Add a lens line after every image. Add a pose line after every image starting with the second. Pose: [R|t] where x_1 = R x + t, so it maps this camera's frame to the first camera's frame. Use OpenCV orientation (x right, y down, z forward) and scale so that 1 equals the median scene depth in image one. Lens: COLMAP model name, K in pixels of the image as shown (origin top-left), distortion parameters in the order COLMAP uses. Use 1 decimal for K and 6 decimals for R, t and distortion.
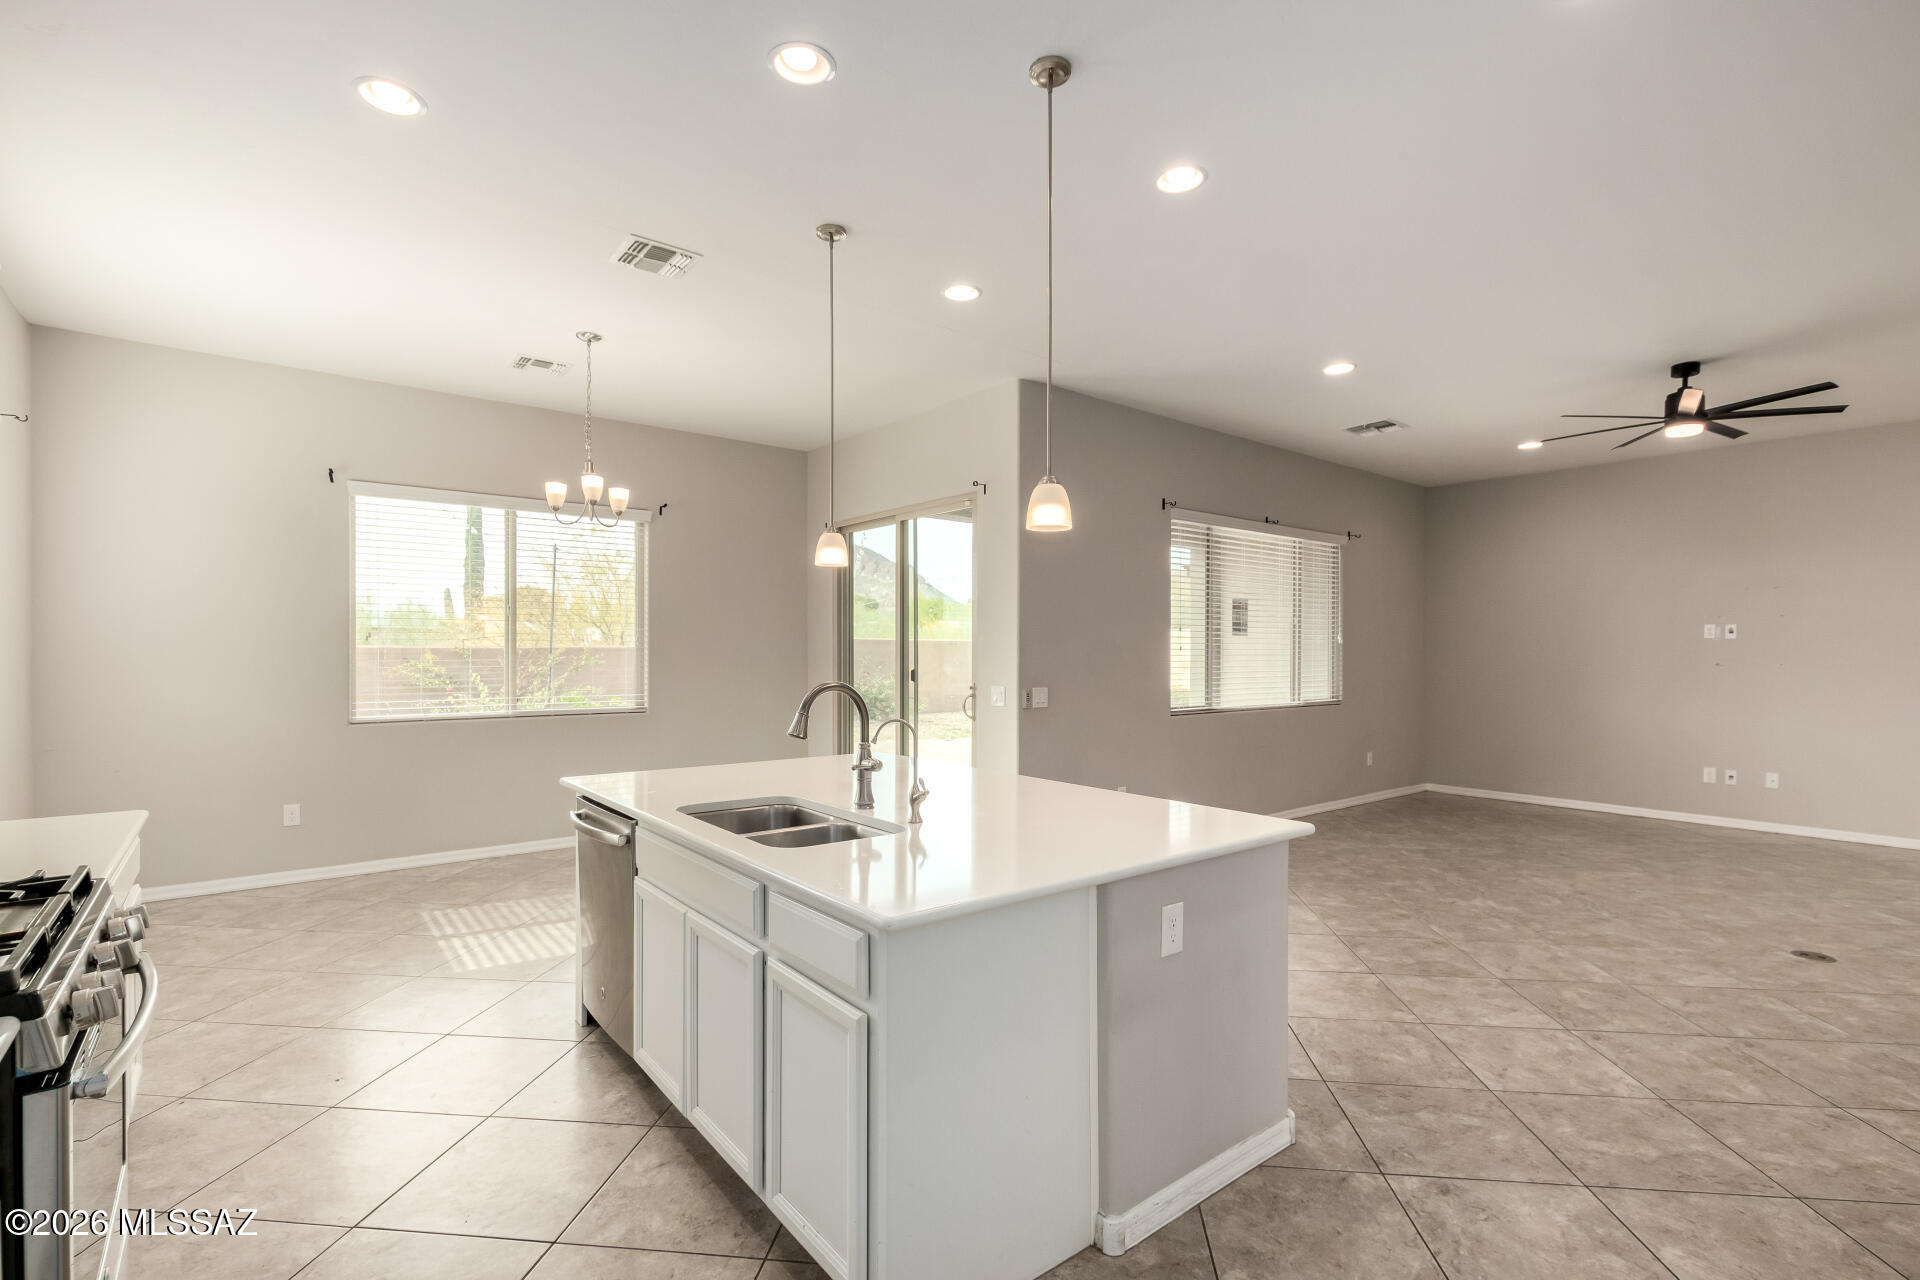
lens RADIAL K [[874.7, 0, 975.0], [0, 874.7, 647.5], [0, 0, 1]] dist [-0.002821, -0.004708]
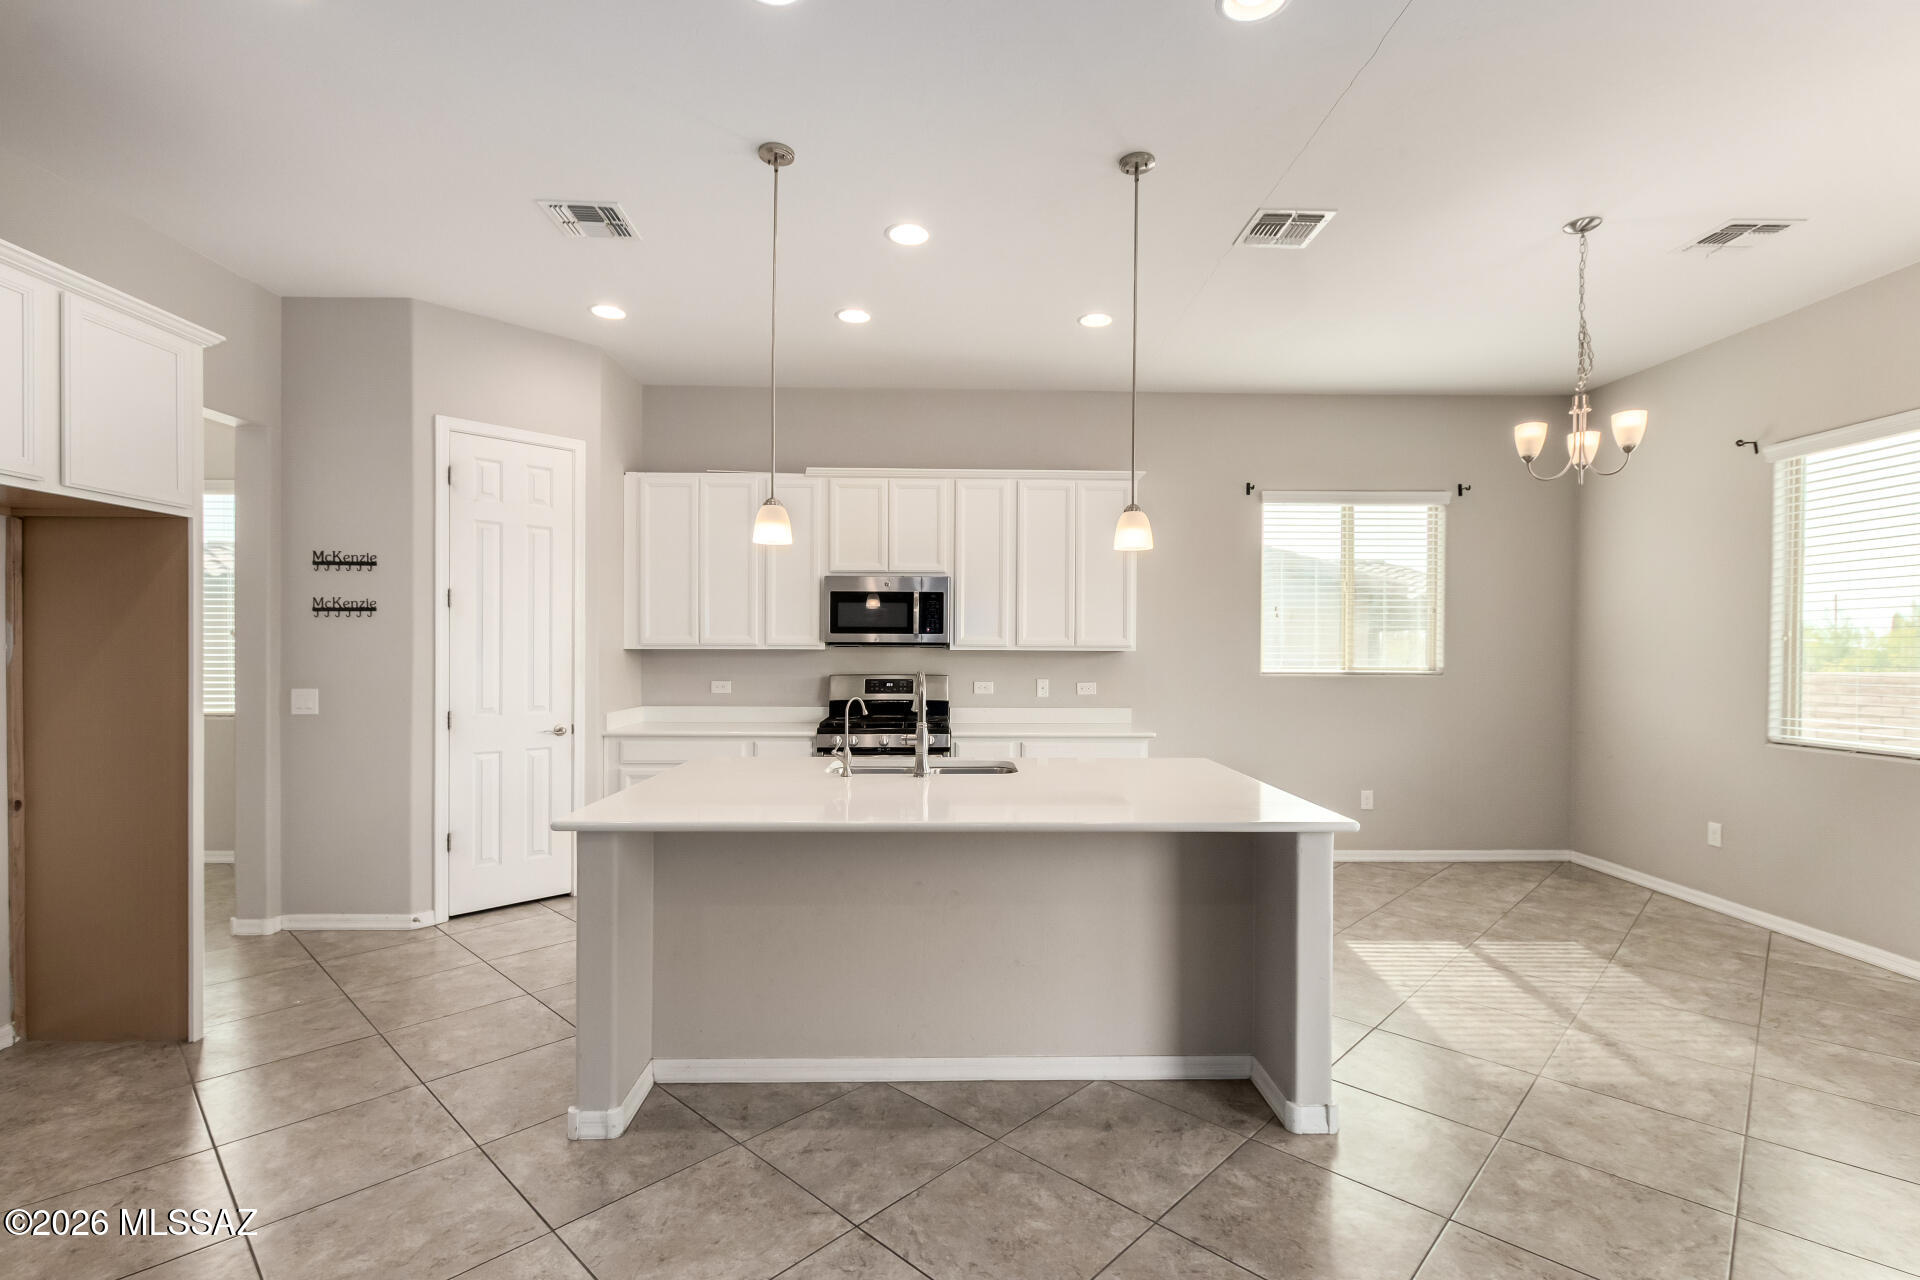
lens RADIAL K [[879.4, 0, 964.4], [0, 879.4, 658.3], [0, 0, 1]] dist [0.006826, -0.003624]
pose [[-0.625231, 0.005572, -0.780420, 0.423234], [-0.003092, 0.999949, 0.009616, 0.004469], [0.780433, 0.008426, -0.625182, 0.986187]]
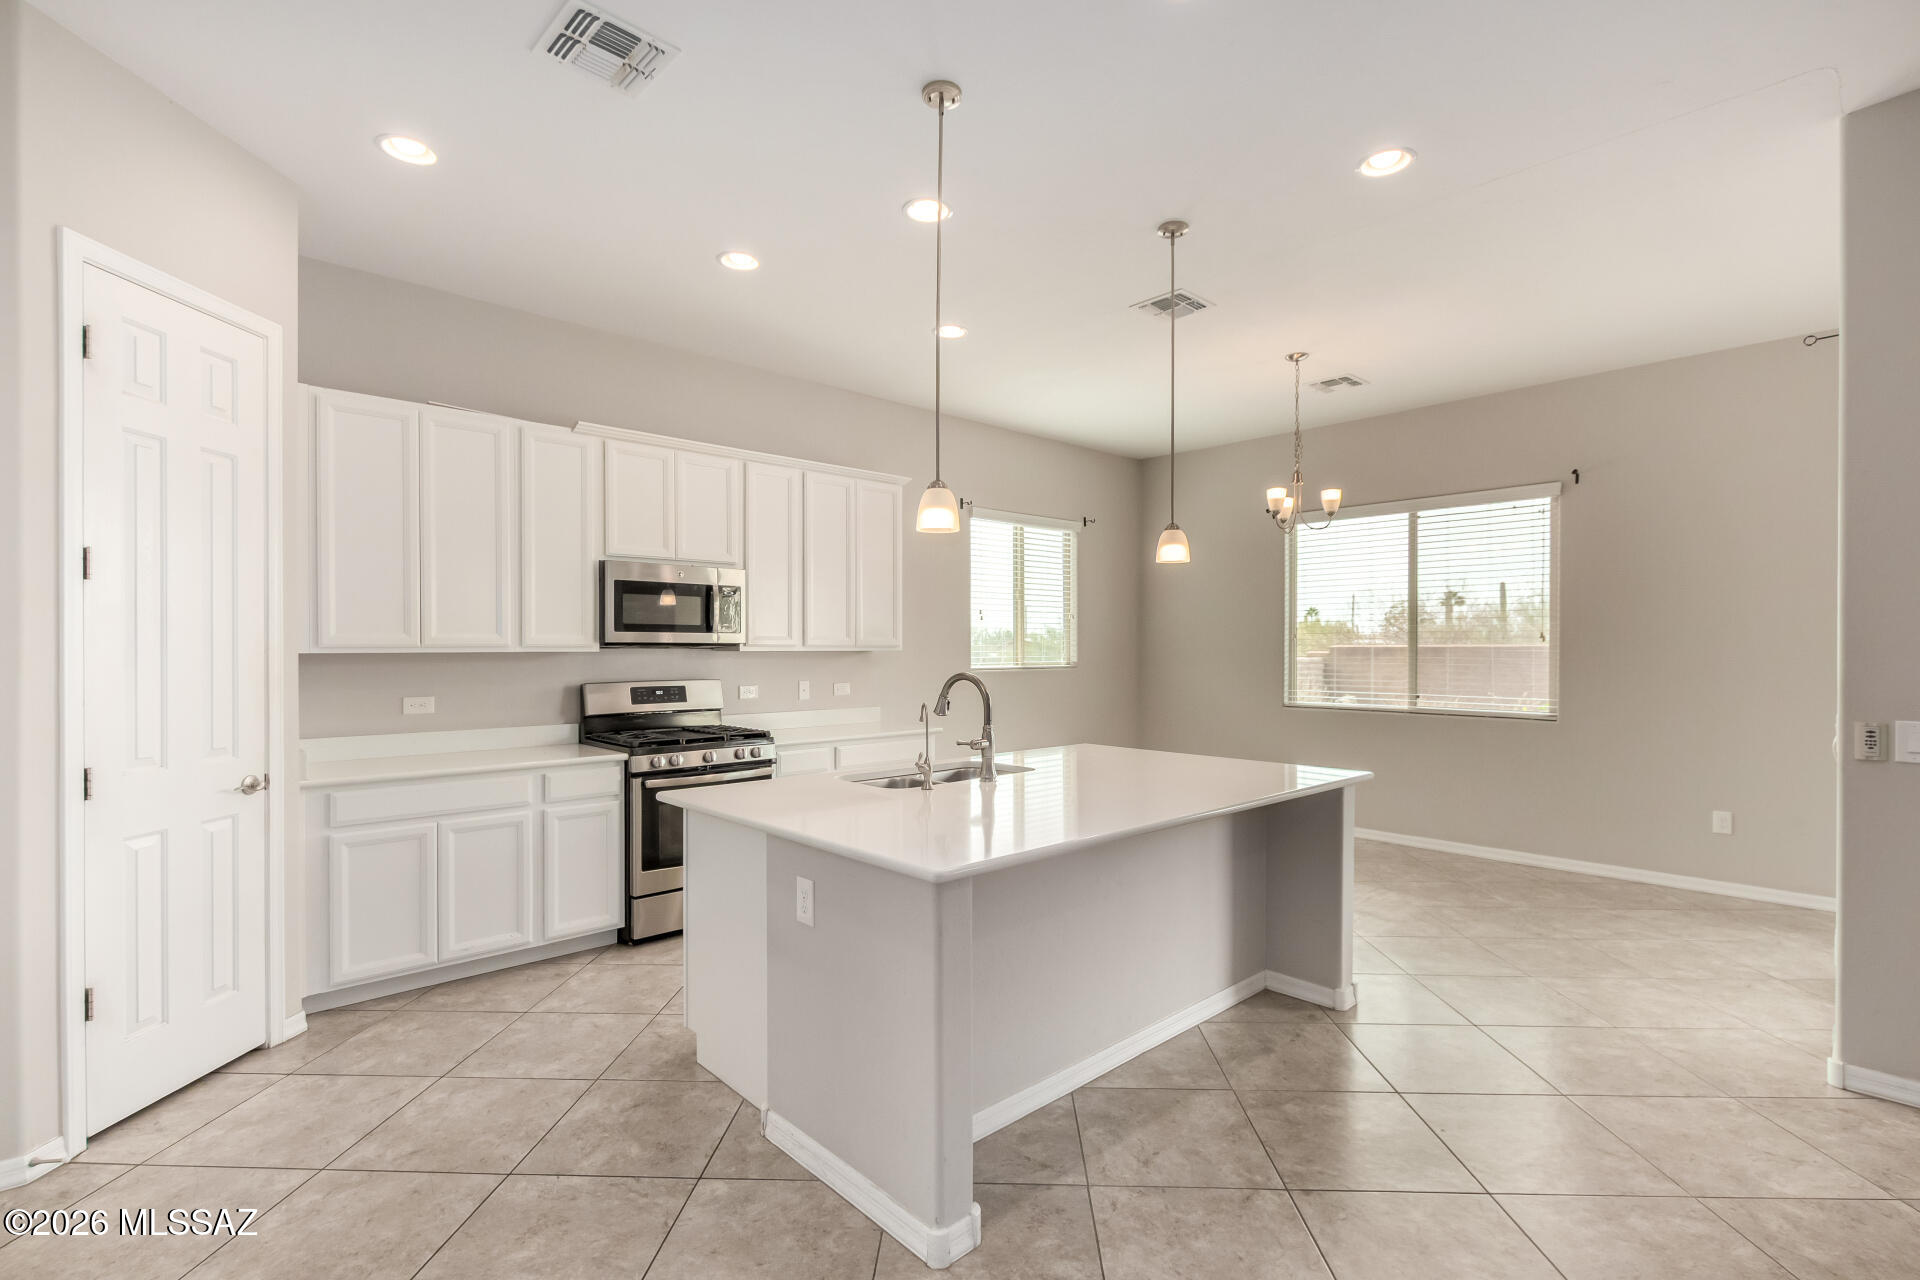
lens RADIAL K [[879.4, 0, 964.1], [0, 879.4, 652.9], [0, 0, 1]] dist [0.006826, -0.003624]
pose [[0.049517, 0.004423, -0.998764, 0.571369], [0.003774, 0.999982, 0.004615, 0.003305], [0.998766, -0.003998, 0.049499, 0.490107]]
